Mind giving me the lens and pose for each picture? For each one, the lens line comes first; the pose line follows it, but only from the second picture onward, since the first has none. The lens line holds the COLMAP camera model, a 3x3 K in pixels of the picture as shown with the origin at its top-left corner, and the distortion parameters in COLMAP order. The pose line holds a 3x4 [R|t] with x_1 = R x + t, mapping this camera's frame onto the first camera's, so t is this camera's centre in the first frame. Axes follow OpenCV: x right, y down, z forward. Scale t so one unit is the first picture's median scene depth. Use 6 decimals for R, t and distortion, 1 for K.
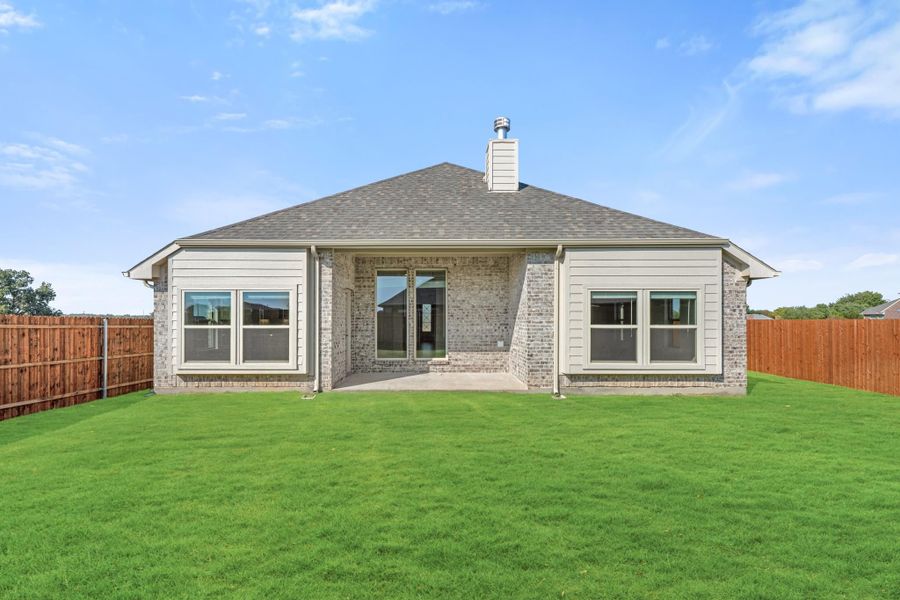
lens RADIAL K [[415.5, 0, 454.0], [0, 415.5, 313.5], [0, 0, 1]] dist [-0.011876, -0.000231]
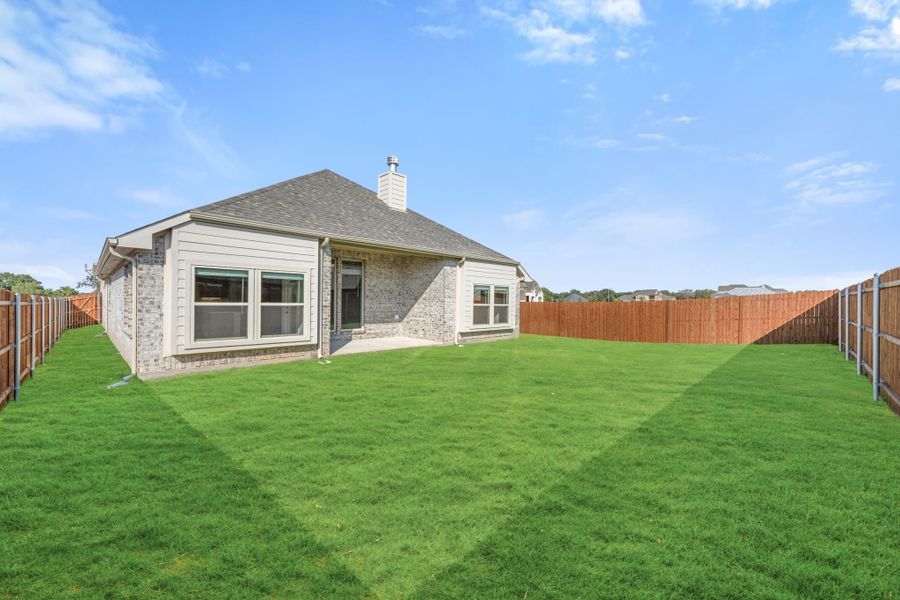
lens RADIAL K [[362.5, 0, 447.4], [0, 362.5, 301.4], [0, 0, 1]] dist [-0.002282, -0.000014]
pose [[0.695060, 0.010187, 0.718880, -0.813365], [-0.024775, 0.999645, 0.009789, 0.003804], [-0.718525, -0.024614, 0.695066, 0.005915]]
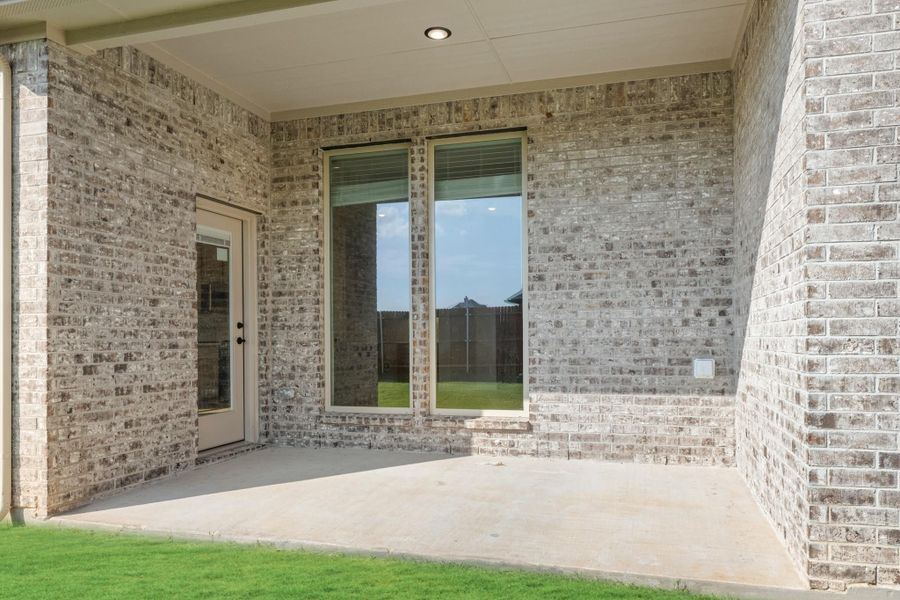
lens RADIAL K [[723.0, 0, 431.8], [0, 723.0, 331.2], [0, 0, 1]] dist [-0.007489, -0.005525]
pose [[0.955660, -0.006063, -0.294409, 0.095631], [0.010857, 0.999834, 0.014649, 0.045398], [0.294271, -0.017196, 0.955567, 0.550637]]
